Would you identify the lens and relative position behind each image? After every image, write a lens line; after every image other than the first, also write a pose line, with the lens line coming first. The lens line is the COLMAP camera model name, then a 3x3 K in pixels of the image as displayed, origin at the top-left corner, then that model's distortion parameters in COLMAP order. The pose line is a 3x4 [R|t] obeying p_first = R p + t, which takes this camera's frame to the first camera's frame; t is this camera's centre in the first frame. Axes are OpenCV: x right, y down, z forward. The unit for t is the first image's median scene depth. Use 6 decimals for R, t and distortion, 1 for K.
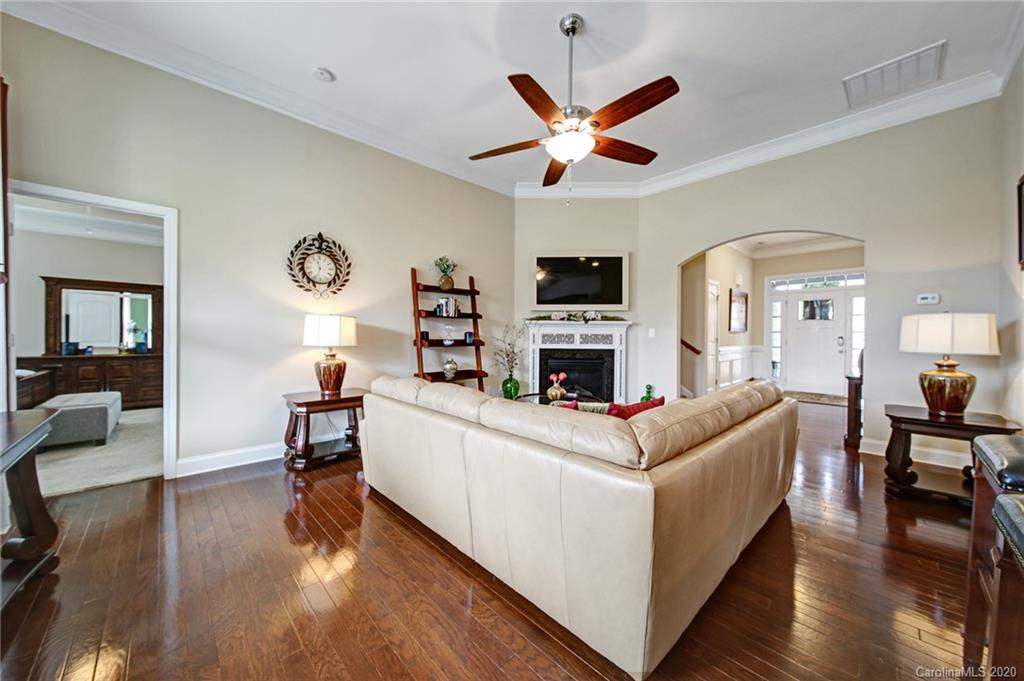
lens RADIAL K [[366.6, 0, 511.1], [0, 366.6, 339.0], [0, 0, 1]] dist [0.000477, -0.000032]
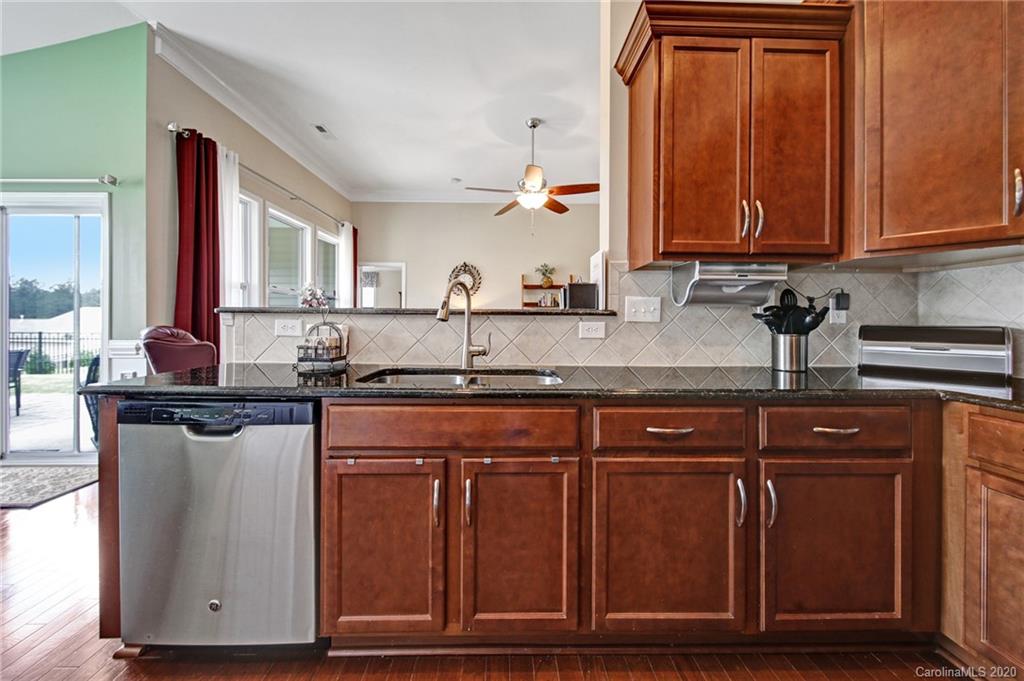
lens RADIAL K [[370.5, 0, 512.2], [0, 370.5, 320.3], [0, 0, 1]] dist [0.000813, -0.000063]
pose [[0.738001, -0.001791, -0.674797, 0.642311], [-0.005108, 0.999953, -0.008241, 0.004784], [0.674780, 0.009529, 0.737957, -0.124433]]
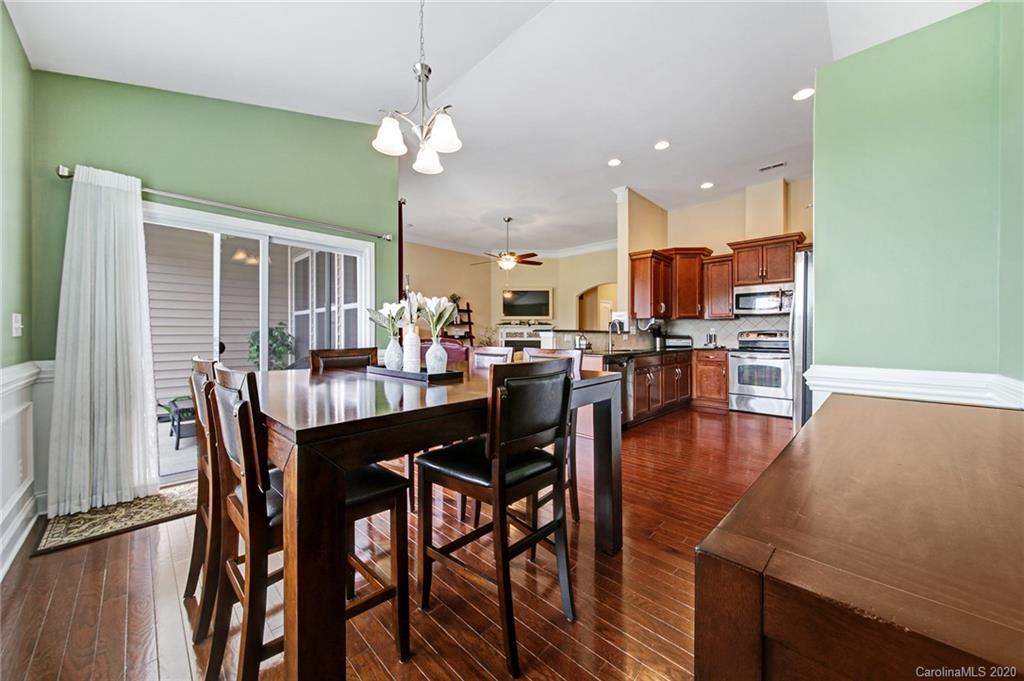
lens RADIAL K [[366.5, 0, 509.6], [0, 366.5, 332.5], [0, 0, 1]] dist [0.002074, 0.000057]
pose [[0.999387, -0.004757, 0.034687, 0.043015], [0.005099, 0.999939, -0.009771, 0.005110], [-0.034638, 0.009942, 0.999350, -0.933588]]
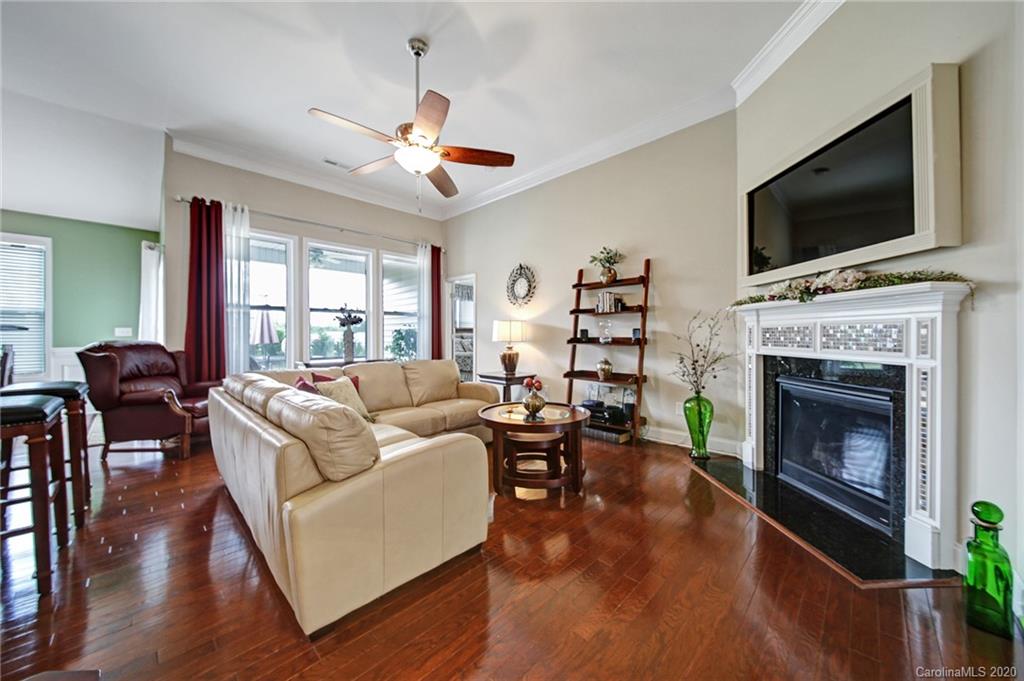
lens RADIAL K [[366.6, 0, 511.1], [0, 366.6, 339.0], [0, 0, 1]] dist [0.000477, -0.000032]
pose [[0.034275, 0.005320, -0.999398, 0.695458], [-0.004155, 0.999978, 0.005180, 0.001587], [0.999404, 0.003975, 0.034296, 0.683874]]
